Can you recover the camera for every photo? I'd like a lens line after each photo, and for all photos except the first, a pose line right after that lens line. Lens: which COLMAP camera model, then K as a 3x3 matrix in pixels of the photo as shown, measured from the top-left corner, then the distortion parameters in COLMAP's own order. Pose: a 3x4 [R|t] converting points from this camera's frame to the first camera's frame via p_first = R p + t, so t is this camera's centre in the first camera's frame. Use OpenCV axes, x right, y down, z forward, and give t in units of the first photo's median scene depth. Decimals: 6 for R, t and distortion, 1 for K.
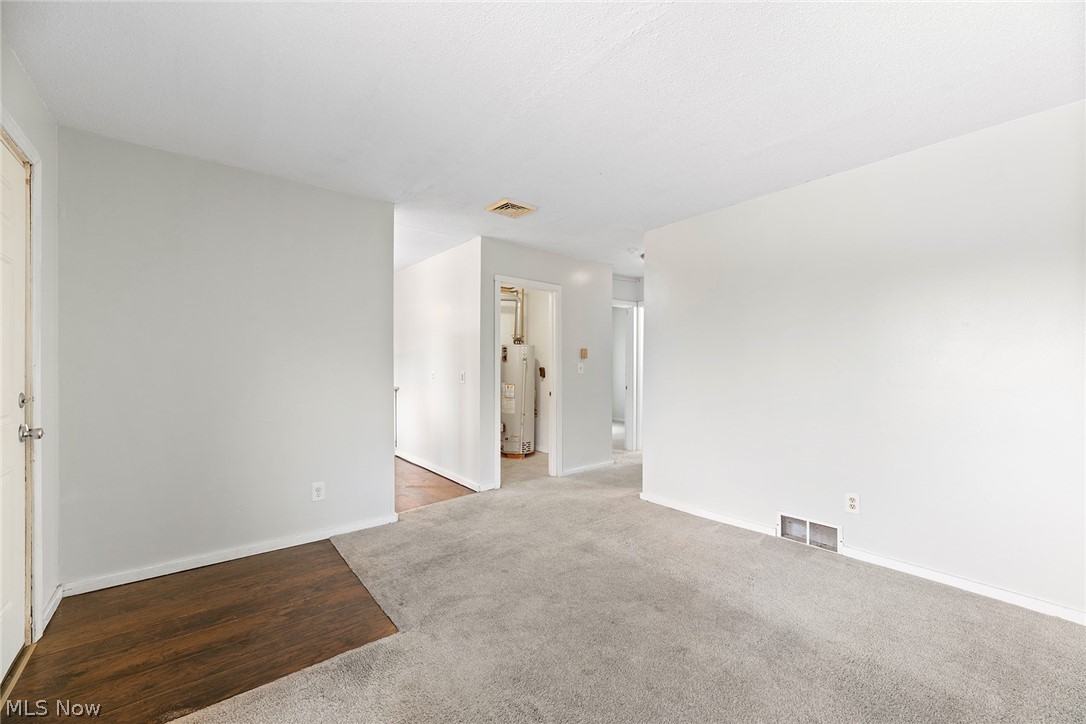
lens RADIAL K [[434.9, 0, 546.2], [0, 434.9, 366.1], [0, 0, 1]] dist [-0.000859, -0.000189]
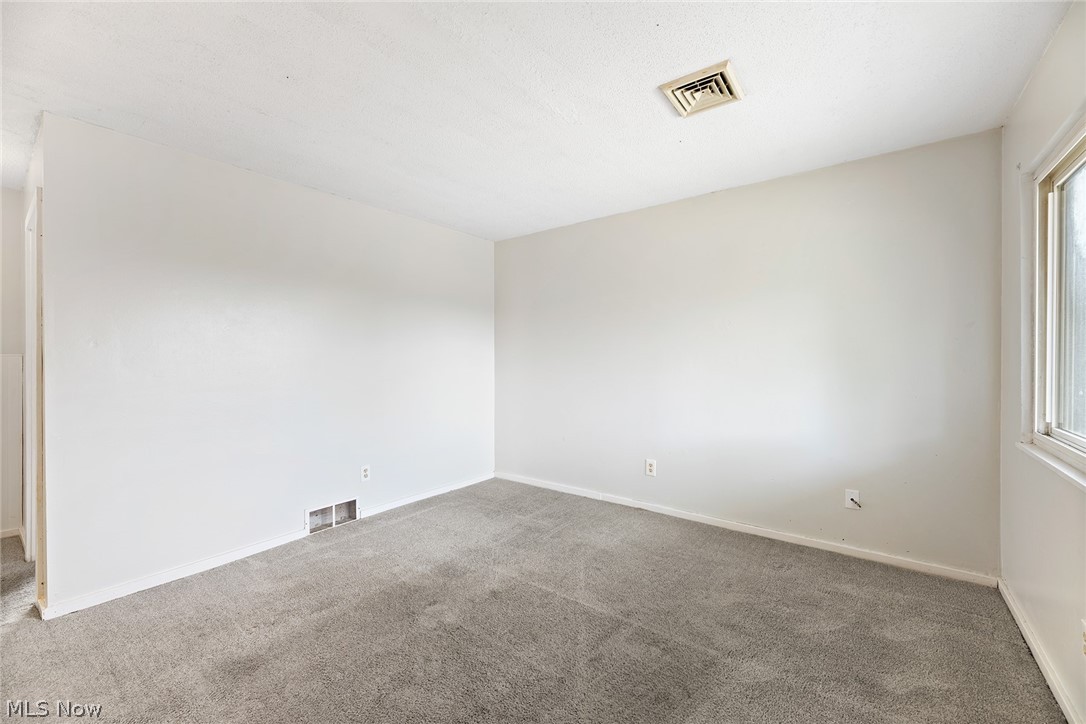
lens RADIAL K [[437.2, 0, 553.2], [0, 437.2, 360.6], [0, 0, 1]] dist [0.001462, 0.000075]
pose [[-0.241468, 0.001676, 0.970407, -0.632978], [0.006763, 0.999977, -0.000044, -0.004380], [-0.970385, 0.006552, -0.241473, 0.765146]]
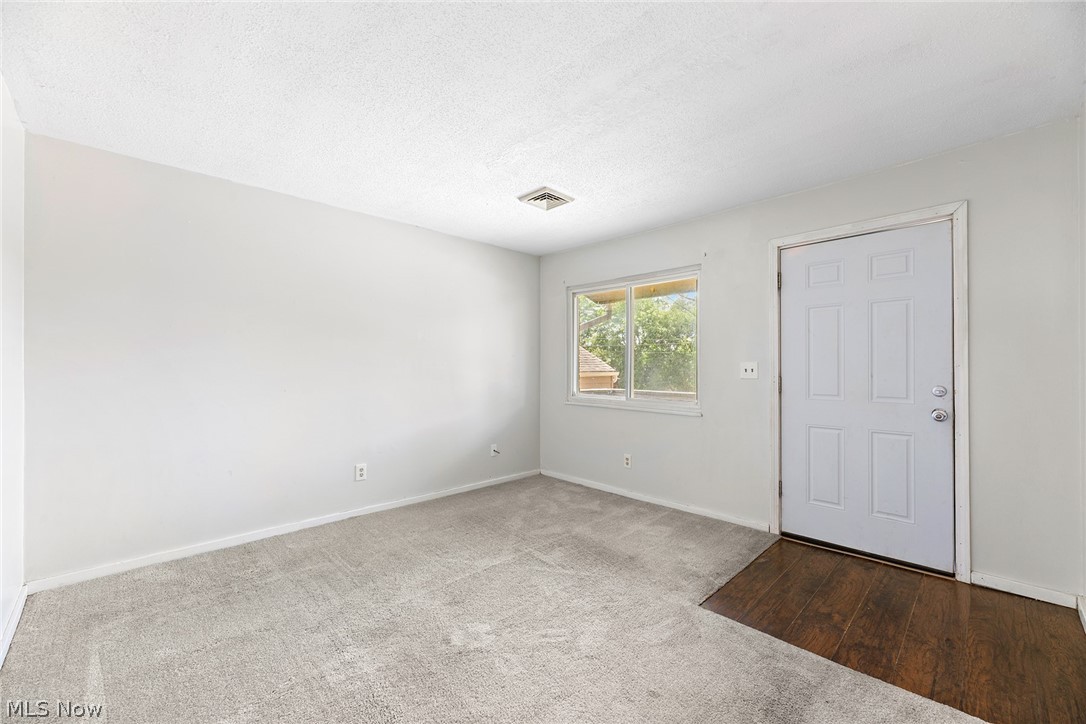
lens RADIAL K [[434.9, 0, 546.2], [0, 434.9, 366.1], [0, 0, 1]] dist [-0.000859, -0.000189]
pose [[-0.996175, 0.002168, -0.087359, 0.106074], [0.002013, 0.999996, 0.001861, -0.003474], [0.087363, 0.001678, -0.996175, 1.502323]]
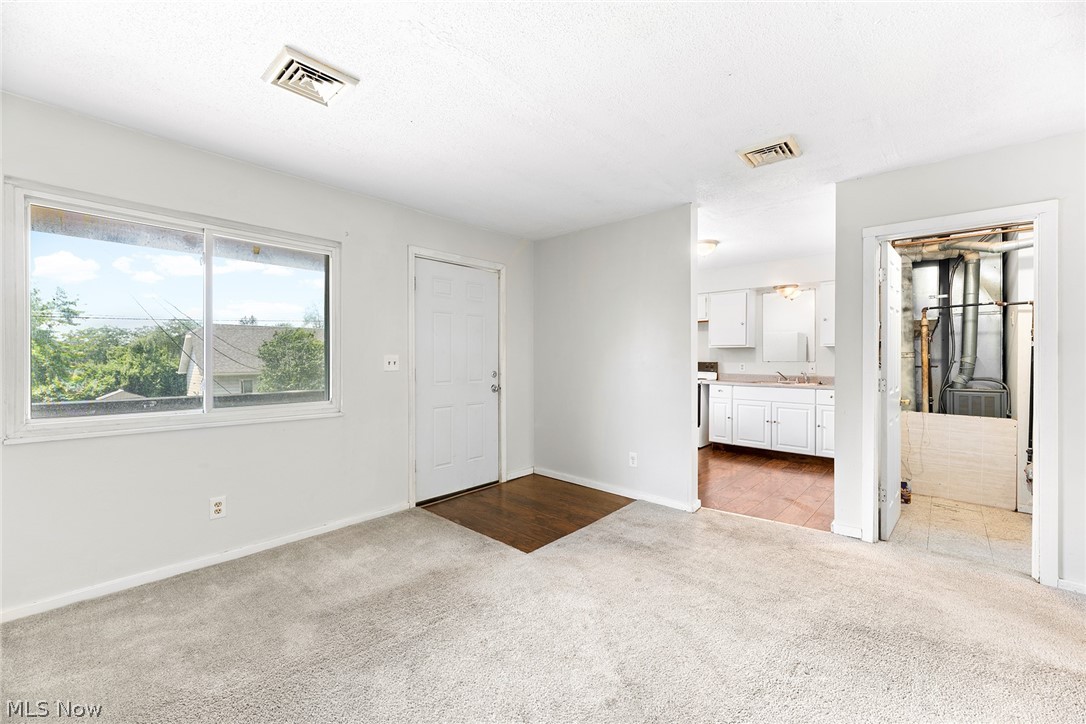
lens RADIAL K [[437.2, 0, 553.2], [0, 437.2, 360.6], [0, 0, 1]] dist [0.001462, 0.000075]
pose [[0.155593, 0.006832, -0.987798, 0.750654], [-0.004885, 0.999969, 0.006147, -0.005142], [0.987809, 0.003869, 0.155622, 0.625819]]
